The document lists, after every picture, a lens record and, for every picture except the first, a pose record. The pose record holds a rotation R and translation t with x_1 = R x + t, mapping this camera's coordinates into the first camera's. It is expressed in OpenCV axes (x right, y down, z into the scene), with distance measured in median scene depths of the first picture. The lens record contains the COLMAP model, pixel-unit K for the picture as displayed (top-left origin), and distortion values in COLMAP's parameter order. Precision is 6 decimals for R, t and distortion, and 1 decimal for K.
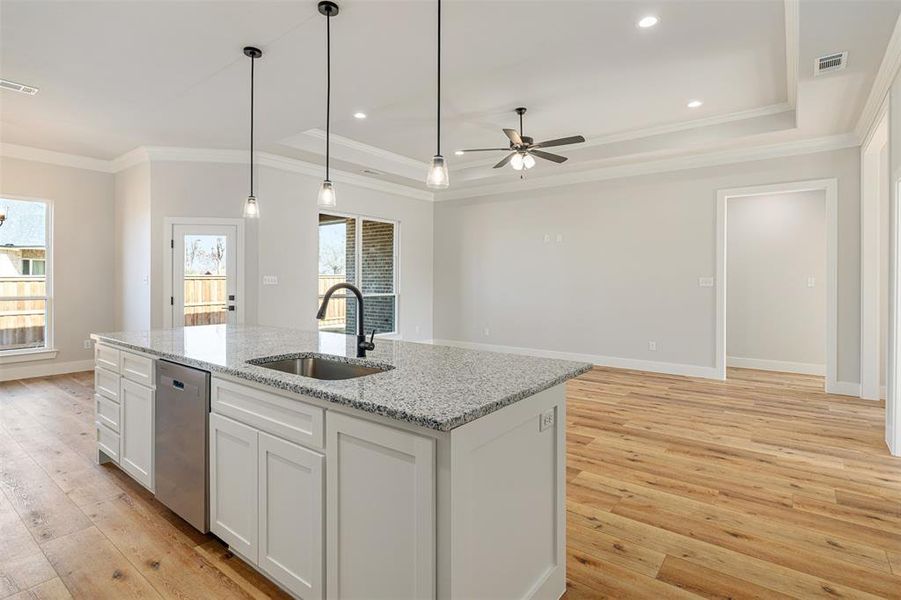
lens RADIAL K [[453.7, 0, 450.8], [0, 453.7, 275.8], [0, 0, 1]] dist [-0.001300, -0.000207]
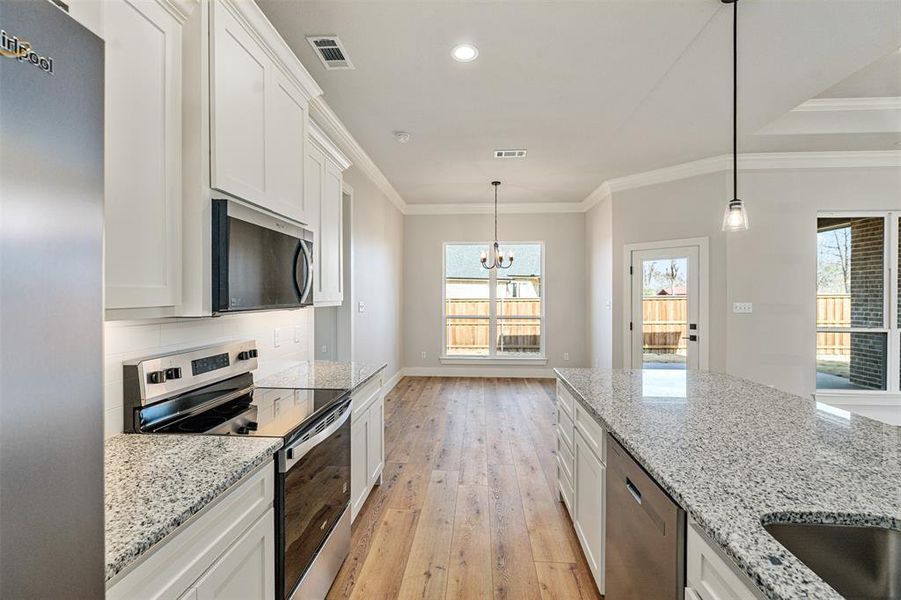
lens RADIAL K [[390.7, 0, 450.5], [0, 390.7, 300.0], [0, 0, 1]] dist [-0.008393, 0.000084]
pose [[0.548486, 0.007680, -0.836125, -0.101079], [0.008059, 0.999863, 0.014471, -0.019252], [0.836121, -0.014675, 0.548349, 0.173871]]
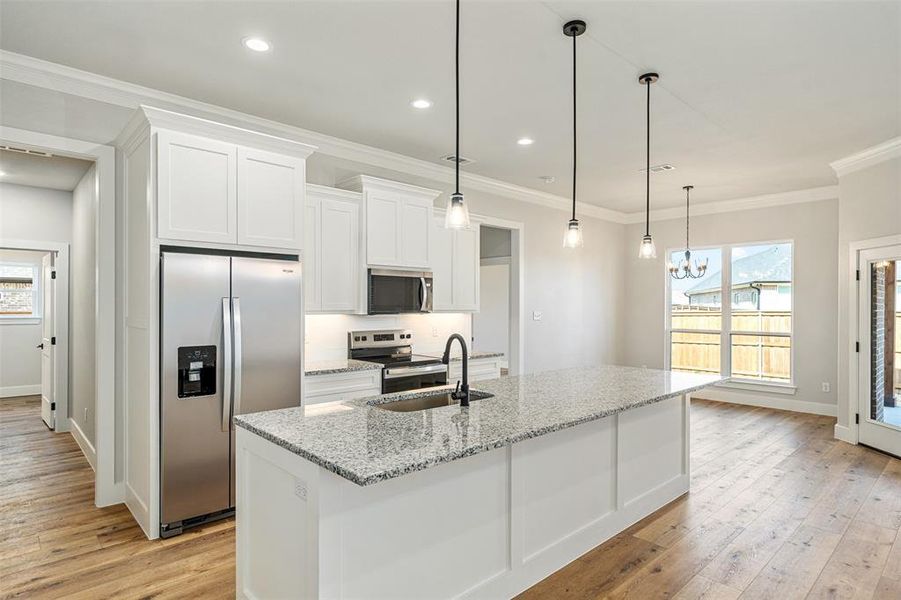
lens RADIAL K [[496.6, 0, 450.5], [0, 496.6, 300.0], [0, 0, 1]] dist [-0.004141, -0.000100]
pose [[-0.166427, -0.013807, -0.985957, 0.342364], [0.004741, 0.999879, -0.014802, -0.017258], [0.986042, -0.007137, -0.166341, 0.428912]]
